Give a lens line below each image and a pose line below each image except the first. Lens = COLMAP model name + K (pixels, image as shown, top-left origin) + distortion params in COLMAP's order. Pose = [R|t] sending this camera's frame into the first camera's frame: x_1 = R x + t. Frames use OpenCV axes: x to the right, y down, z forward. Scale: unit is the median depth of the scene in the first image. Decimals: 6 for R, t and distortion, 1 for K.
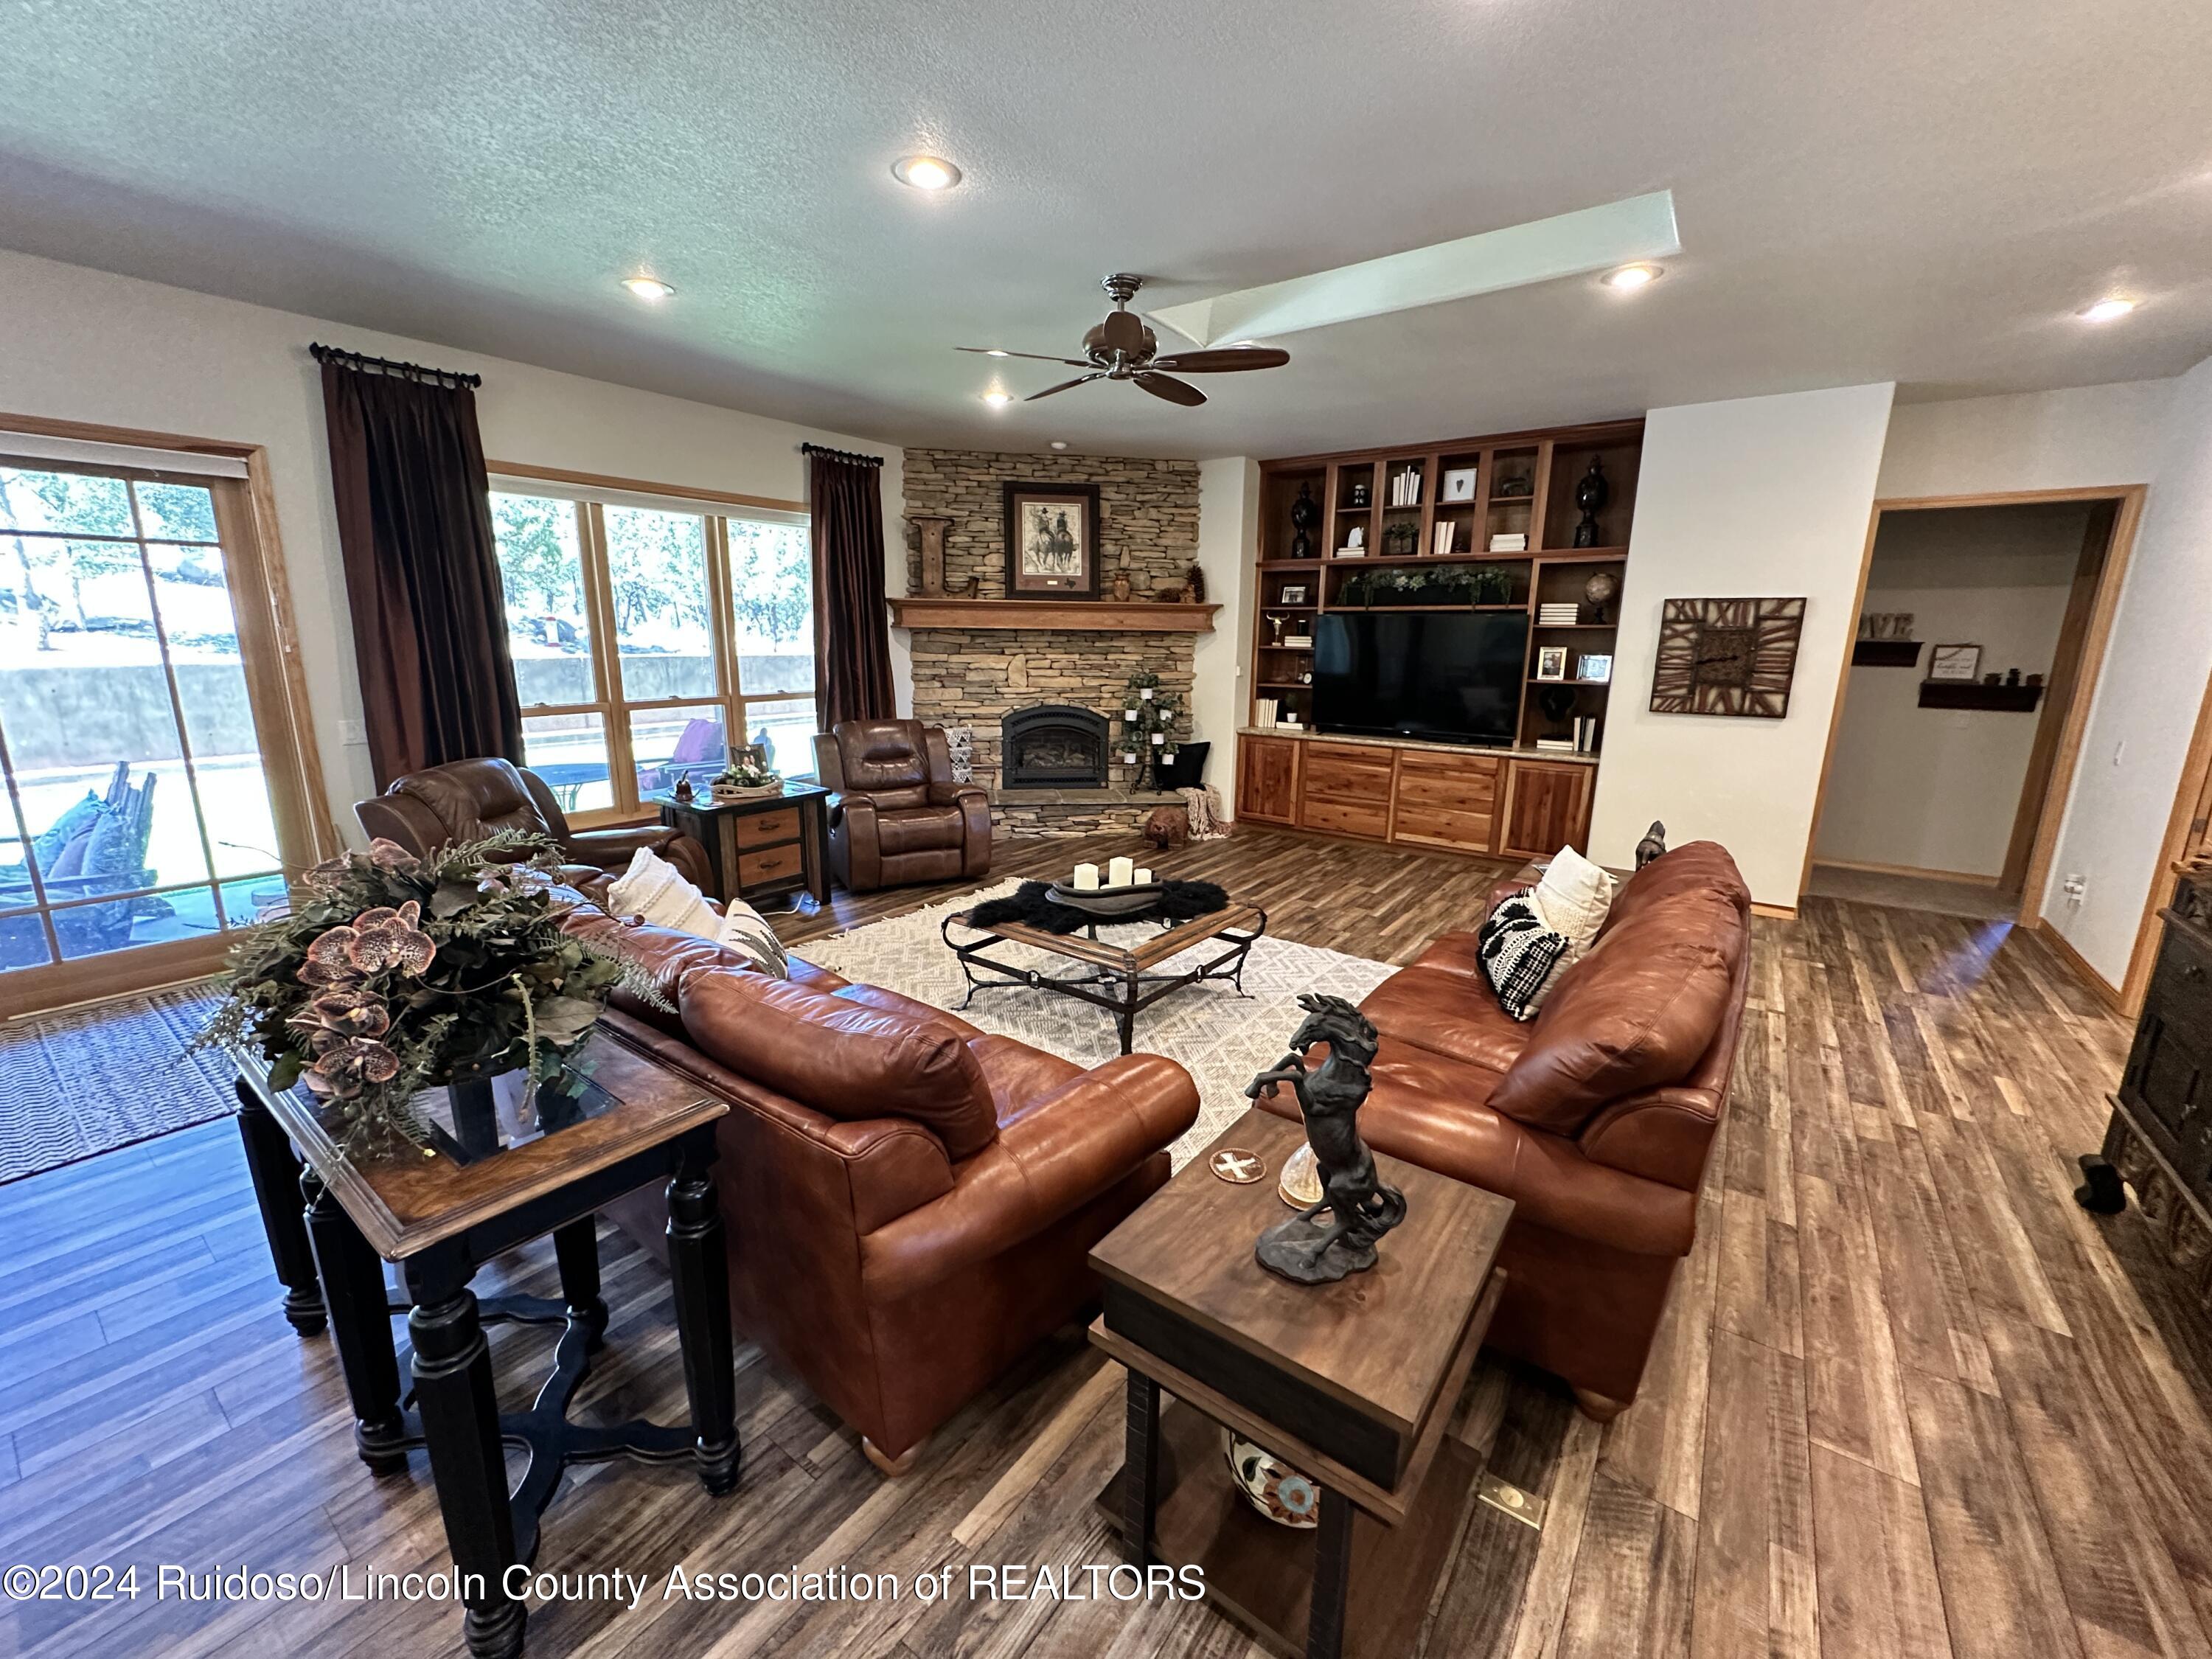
lens RADIAL K [[882.6, 0, 1104.3], [0, 882.6, 829.1], [0, 0, 1]] dist [-0.004623, 0.000865]
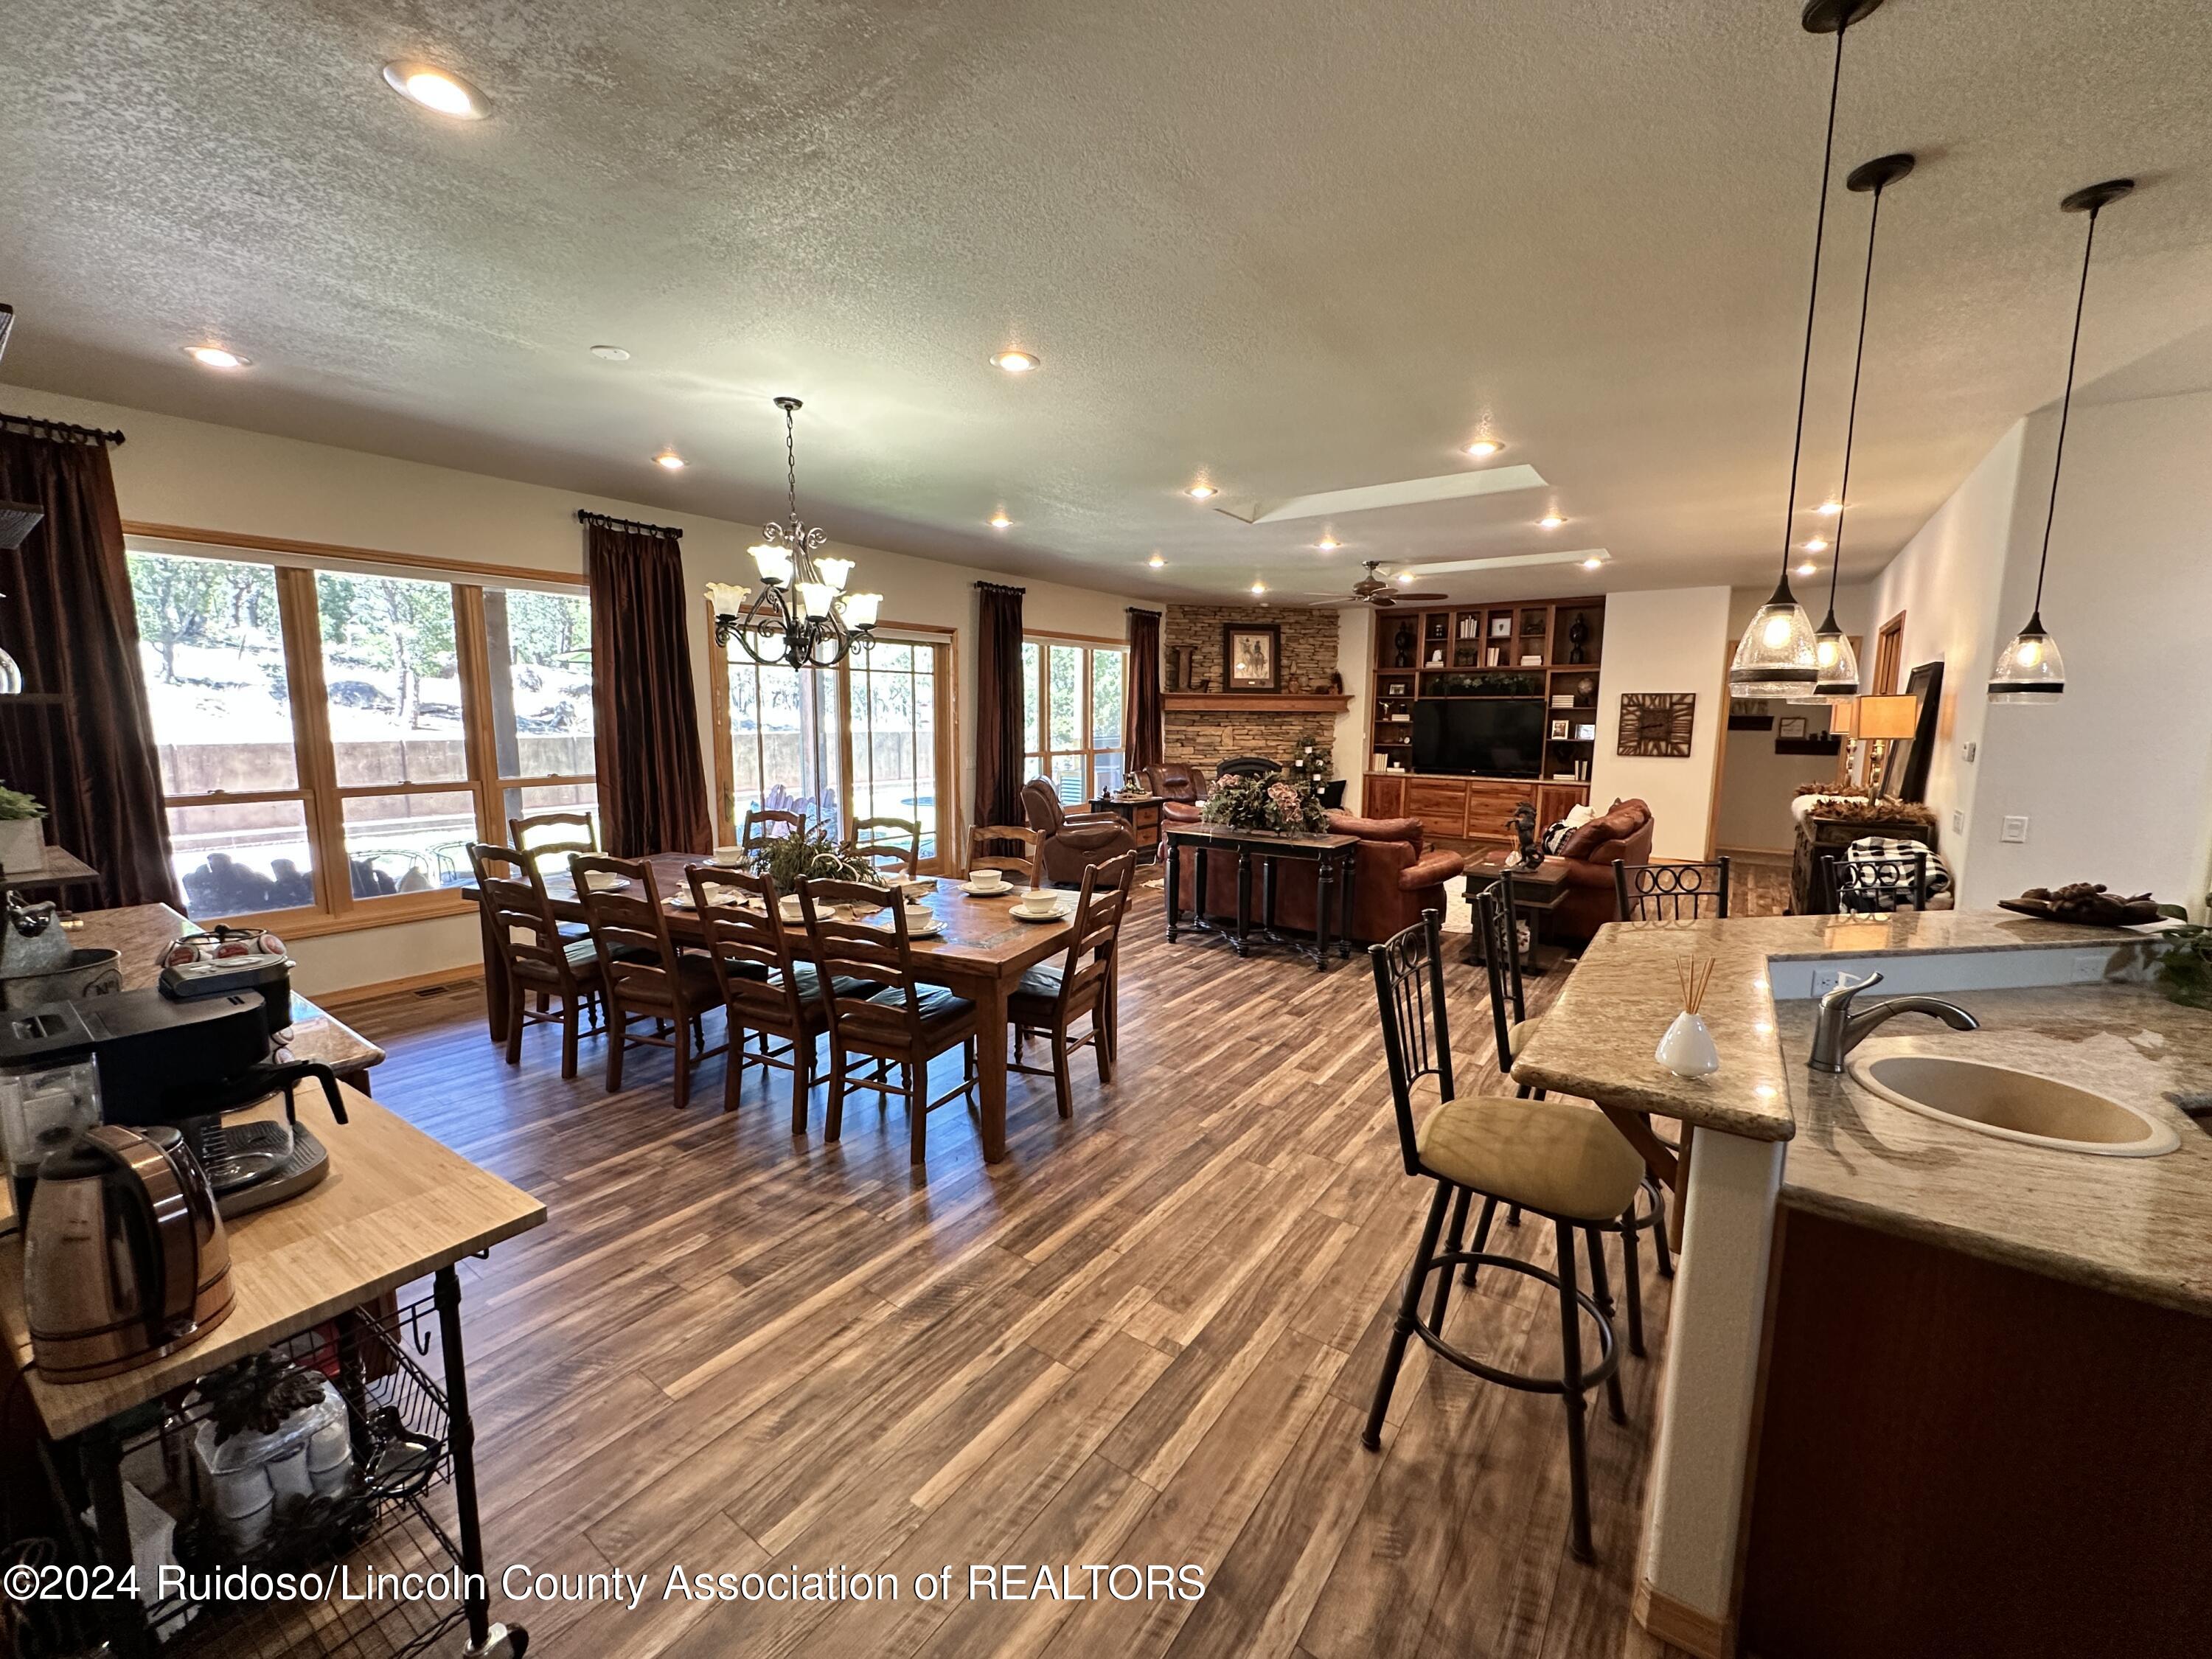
lens RADIAL K [[882.6, 0, 1102.0], [0, 882.6, 829.8], [0, 0, 1]] dist [-0.004623, 0.000865]
pose [[0.999991, -0.004289, 0.000440, -0.353675], [0.004311, 0.996275, -0.086123, 0.138180], [-0.000069, 0.086124, 0.996284, -0.635214]]
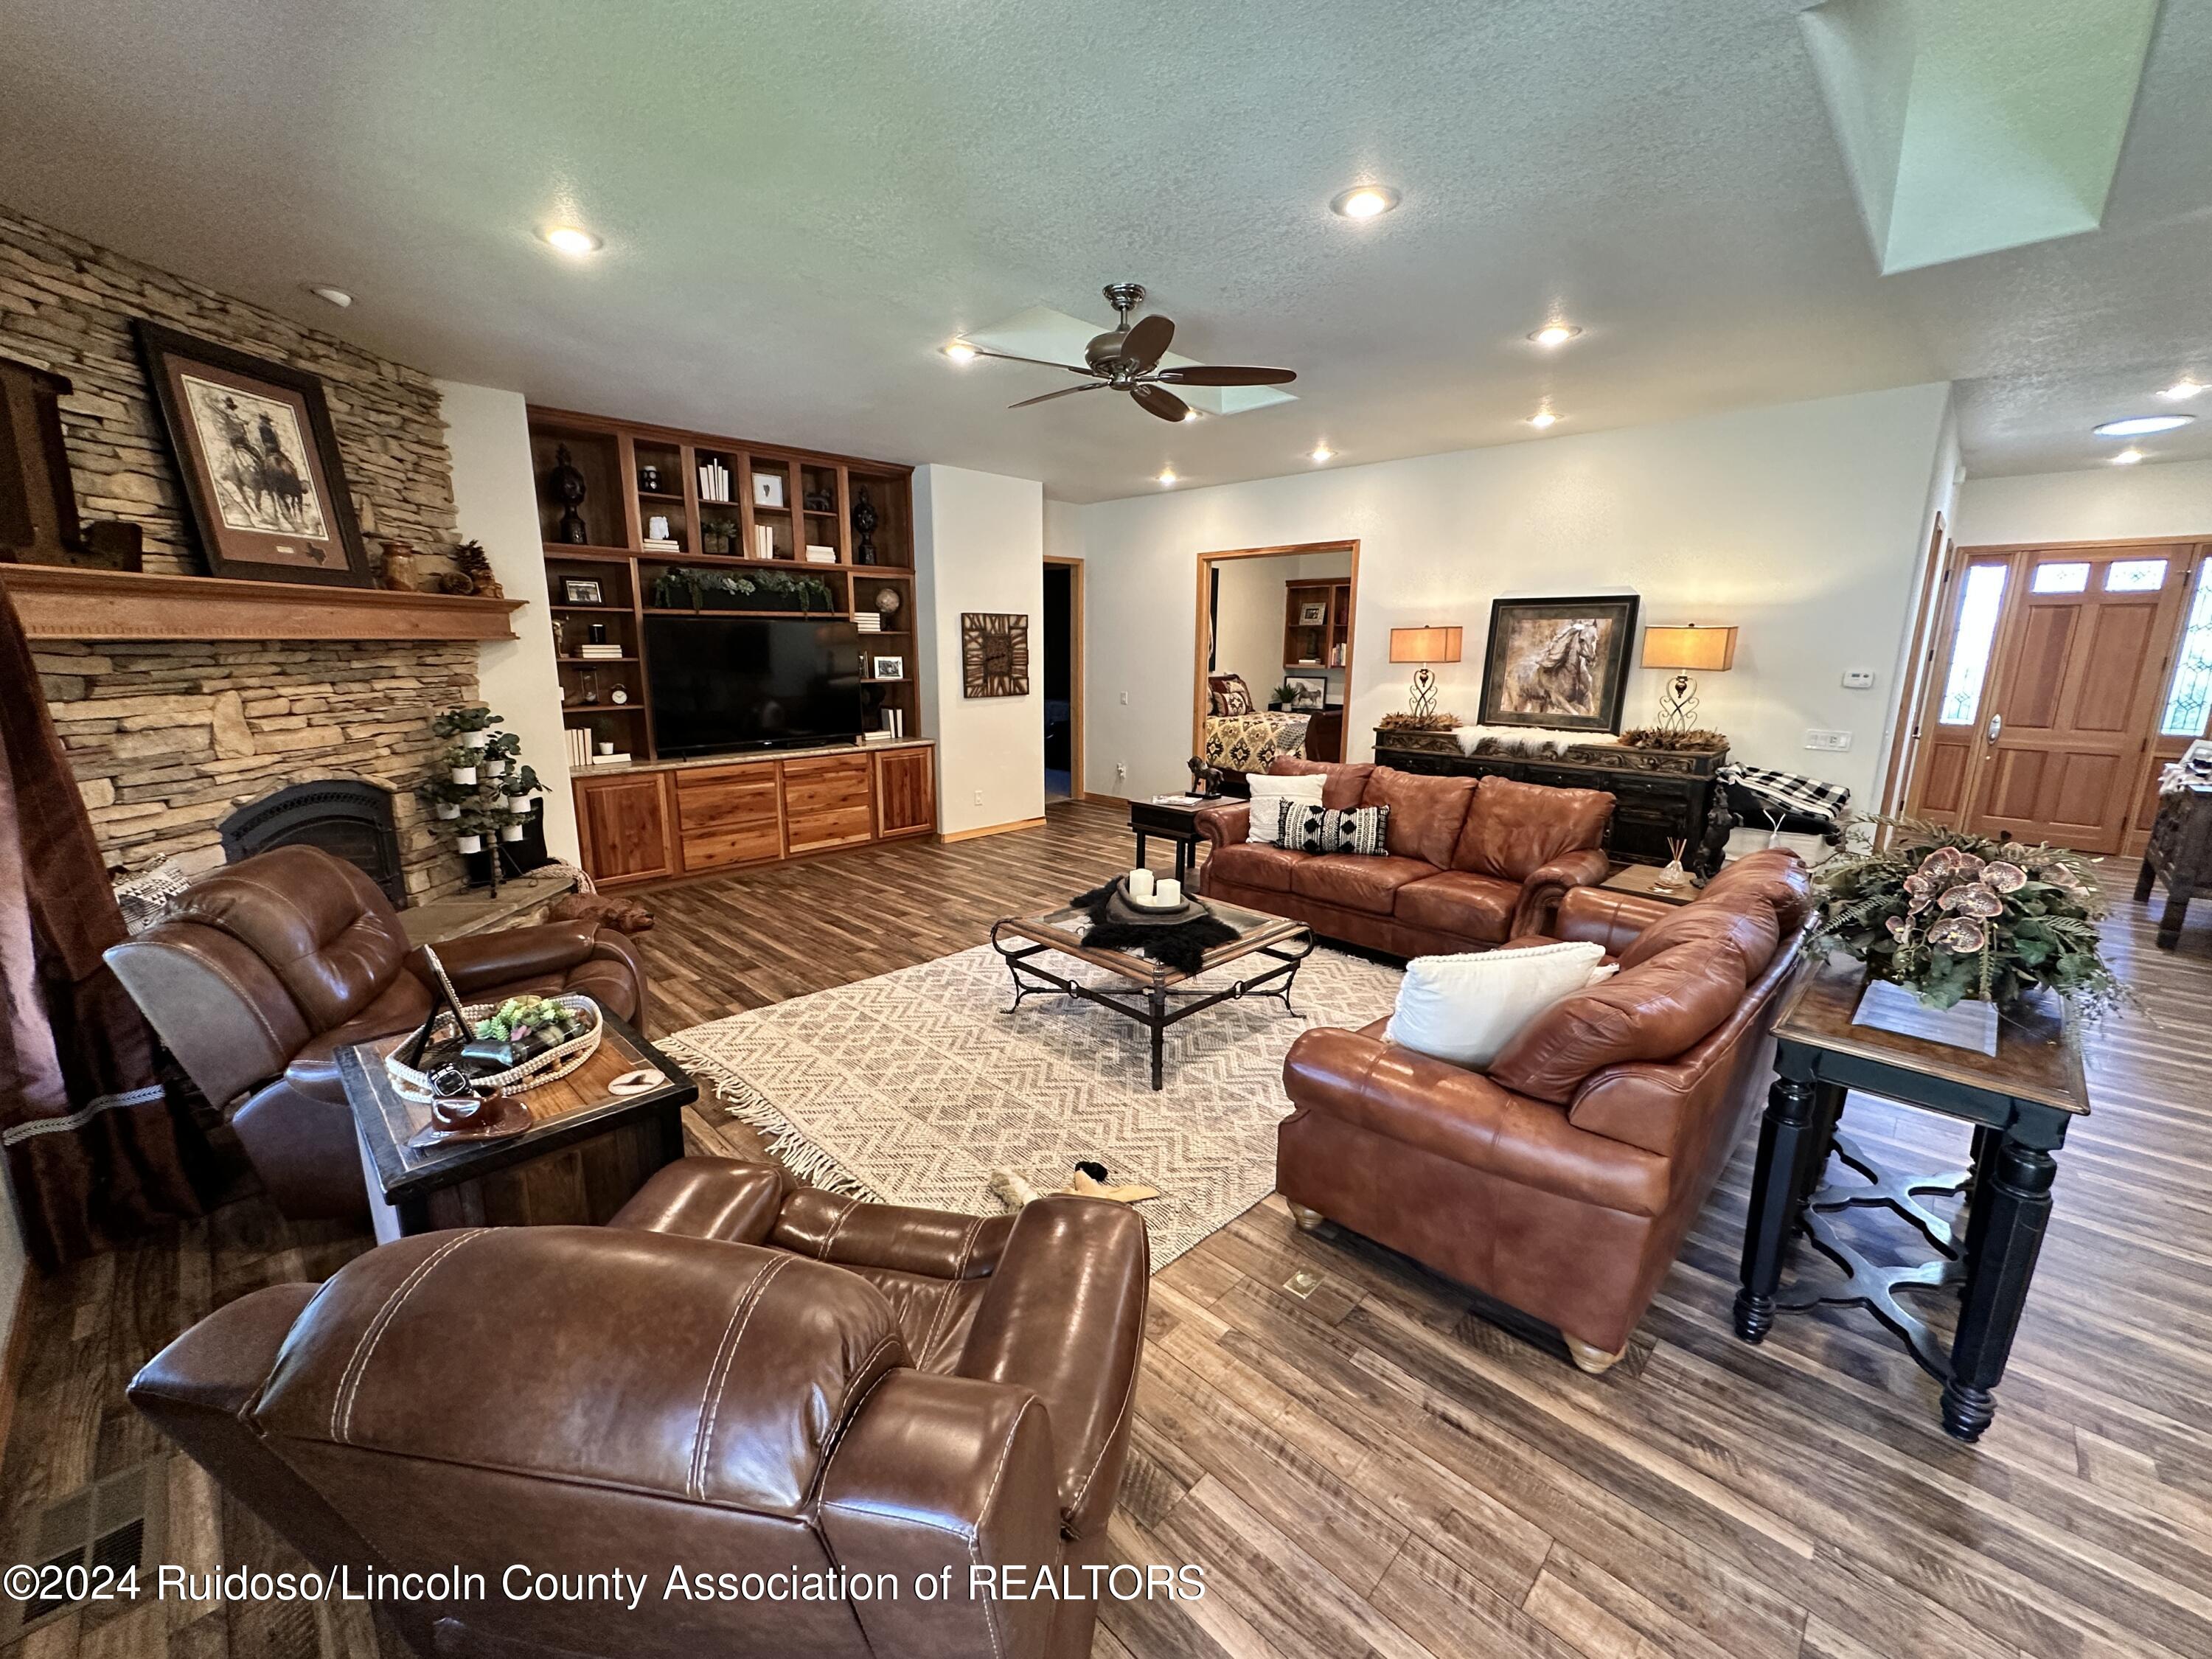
lens RADIAL K [[882.6, 0, 1110.3], [0, 882.6, 828.6], [0, 0, 1]] dist [-0.004623, 0.000865]
pose [[0.138767, -0.217637, 0.966115, -0.549553], [0.212956, 0.959289, 0.185512, -0.119496], [-0.967157, 0.179997, 0.179465, 0.486948]]
